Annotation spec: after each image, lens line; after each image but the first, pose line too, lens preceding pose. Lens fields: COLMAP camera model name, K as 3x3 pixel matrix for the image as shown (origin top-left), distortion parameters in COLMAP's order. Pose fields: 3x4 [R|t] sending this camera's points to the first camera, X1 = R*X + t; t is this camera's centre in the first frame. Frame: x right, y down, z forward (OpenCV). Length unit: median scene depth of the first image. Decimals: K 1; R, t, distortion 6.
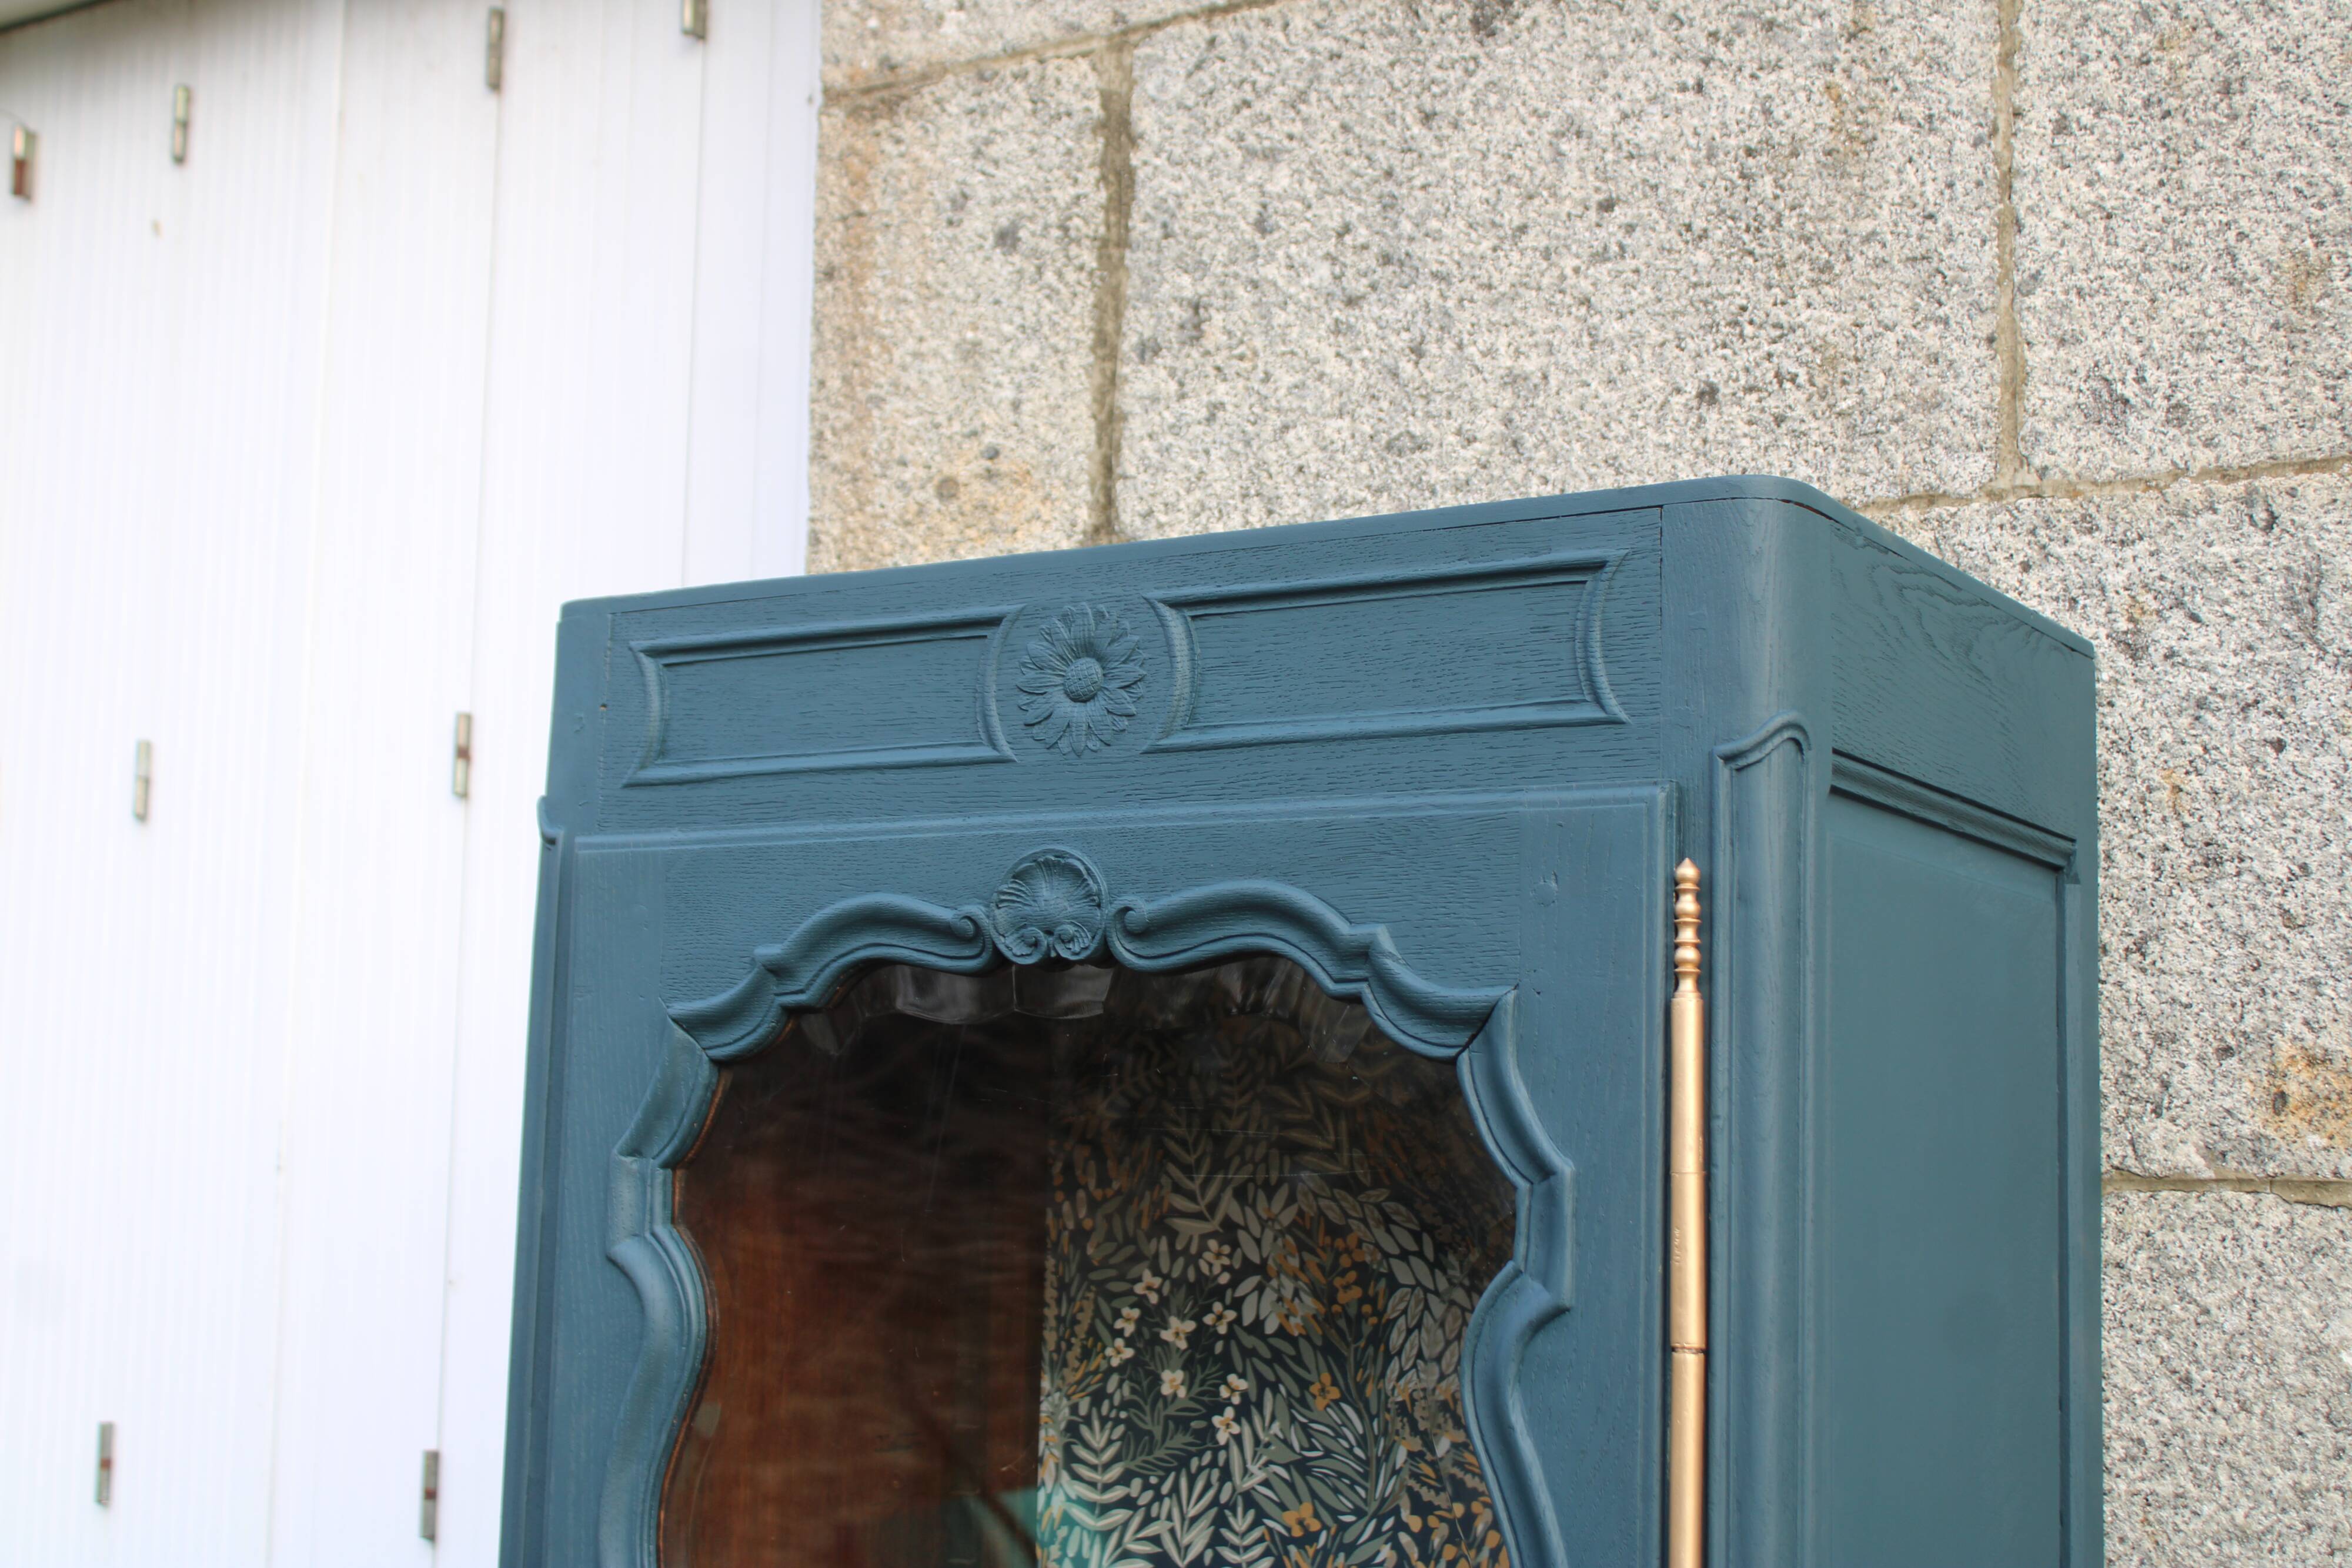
lens RADIAL K [[3267.0, 0, 1166.3], [0, 3267.0, 749.4], [0, 0, 1]] dist [-0.044465, 0.000000]
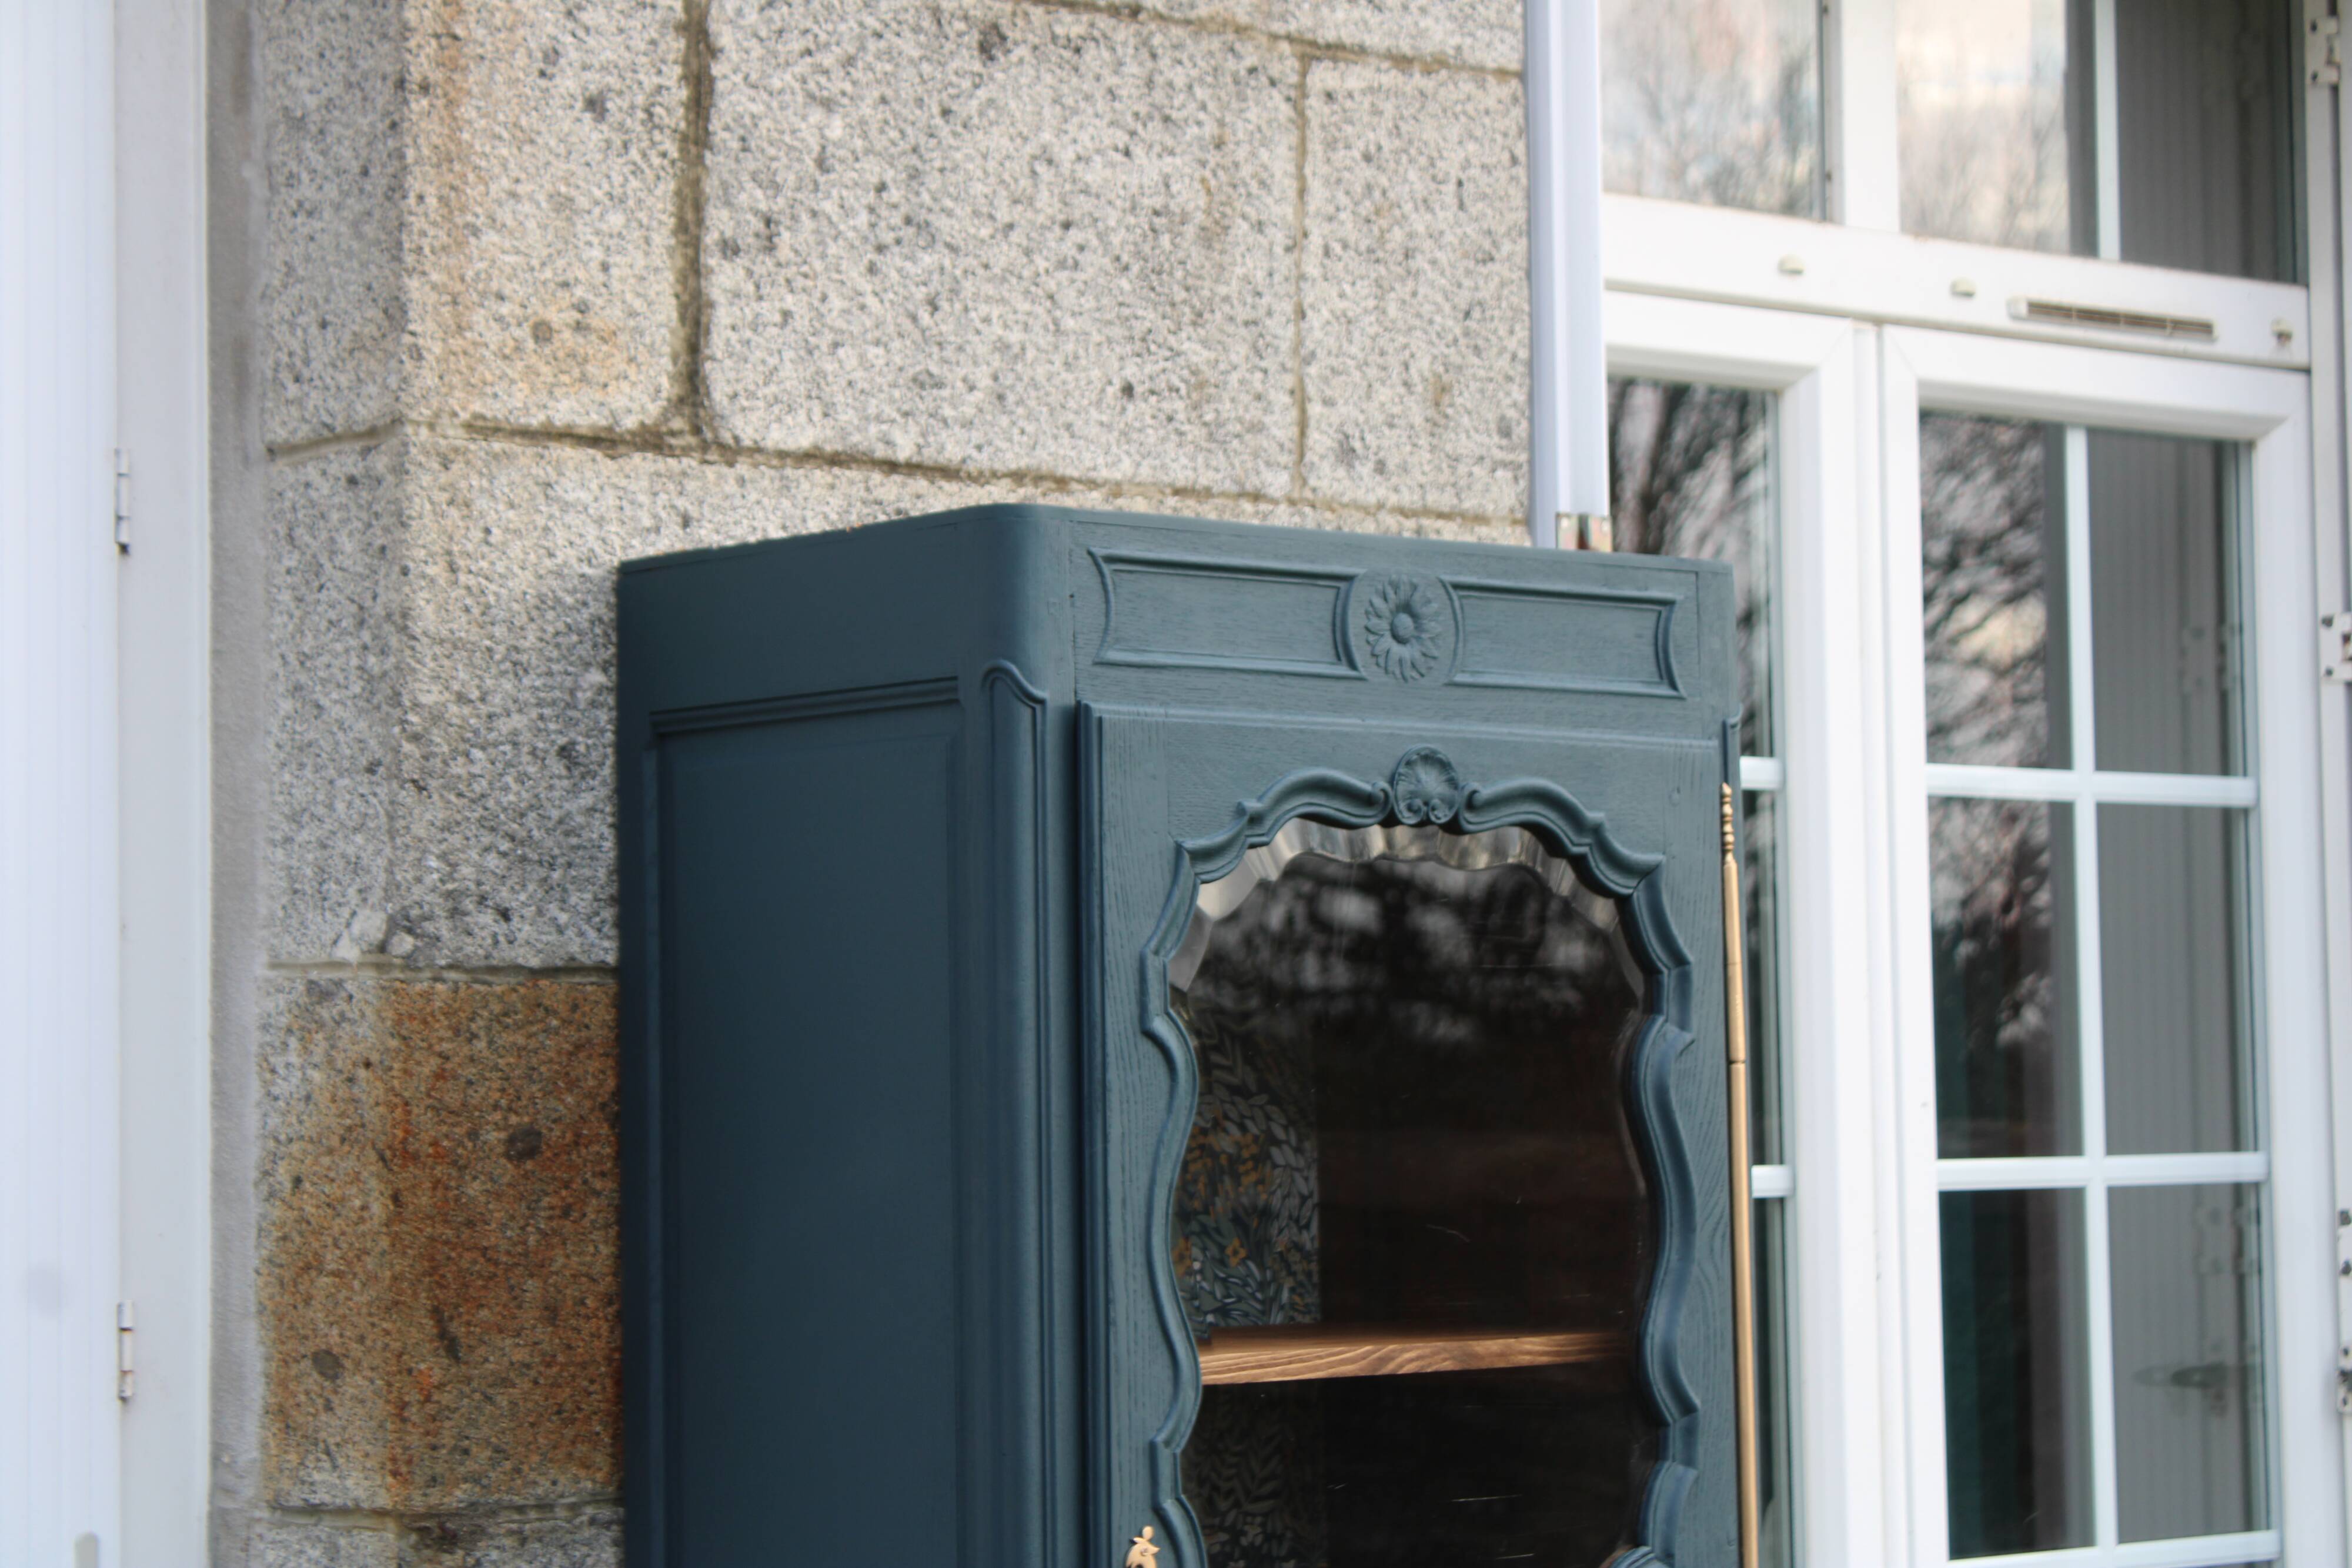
lens RADIAL K [[5583.8, 0, 1172.6], [0, 5583.8, 735.2], [0, 0, 1]] dist [0.090116, 0.000000]
pose [[0.270698, 0.038072, 0.961911, -1.985029], [-0.114399, 0.993409, -0.007125, 0.044923], [-0.955843, -0.108113, 0.273269, 0.335571]]
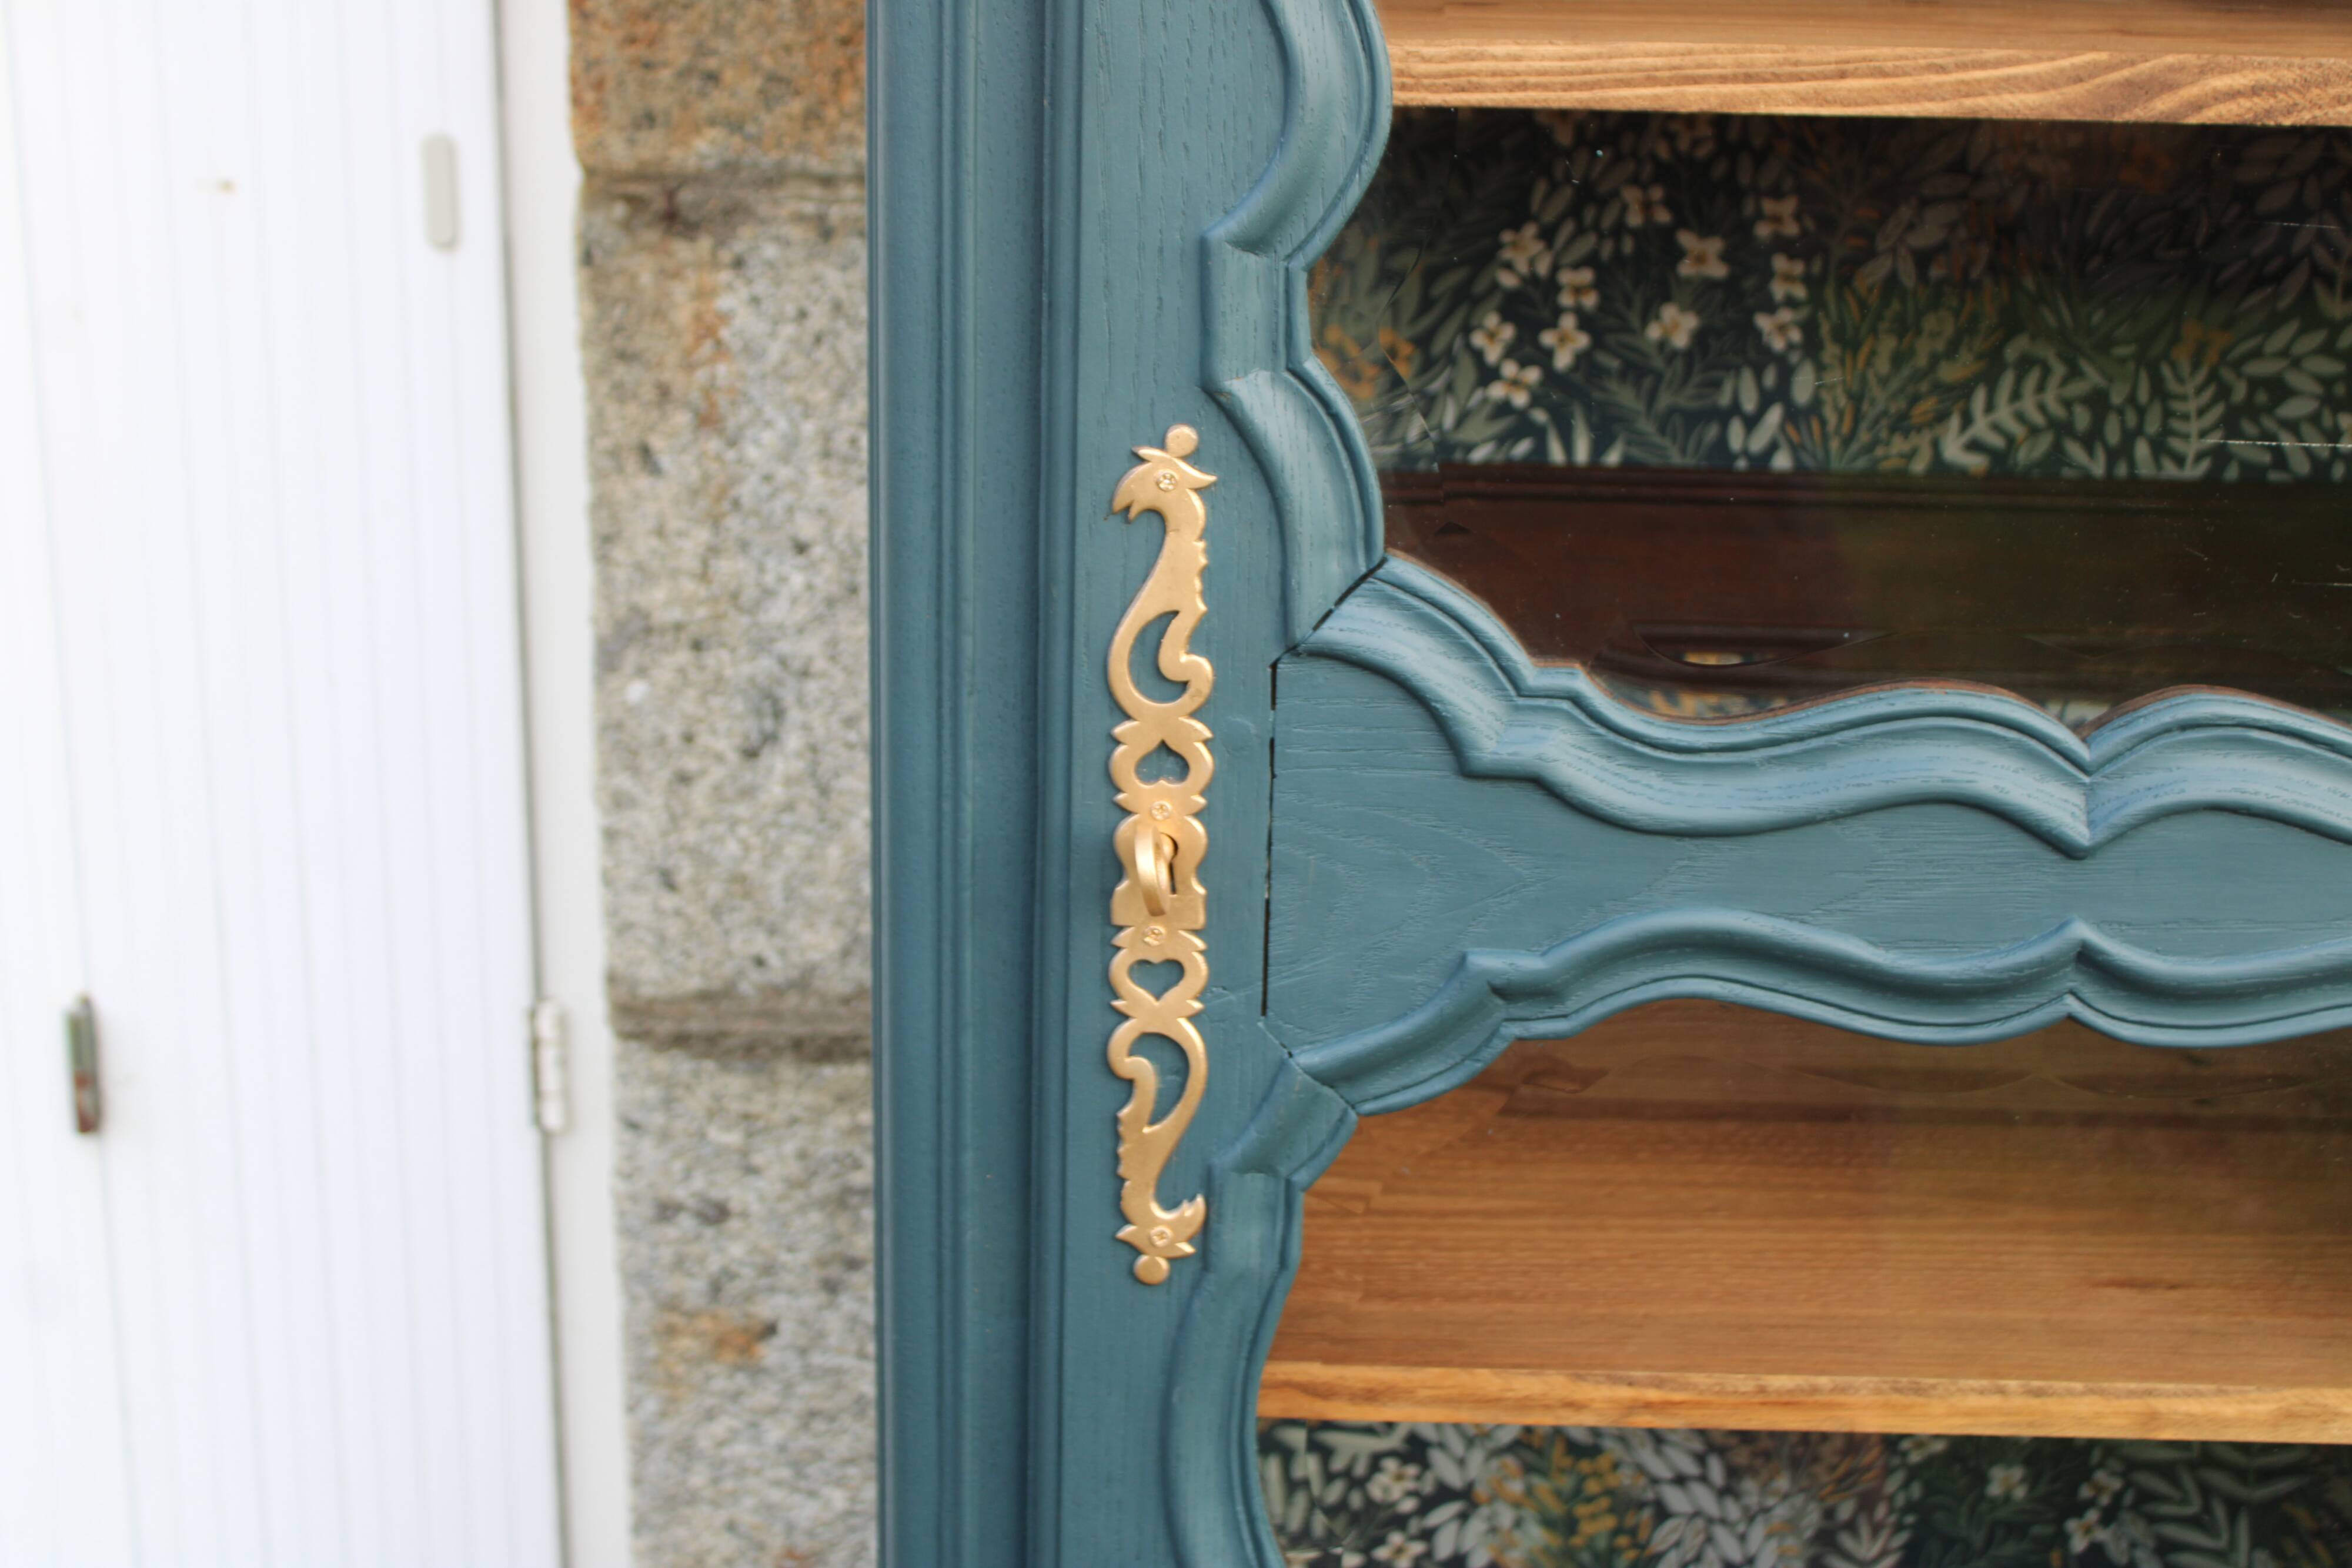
lens RADIAL K [[3540.7, 0, 1166.7], [0, 3540.7, 771.0], [0, 0, 1]] dist [-0.032718, 0.000000]
pose [[0.858211, -0.160372, 0.487601, -0.420219], [-0.070457, 0.904142, 0.421381, 0.123112], [-0.508439, -0.395989, 0.764646, 0.409838]]
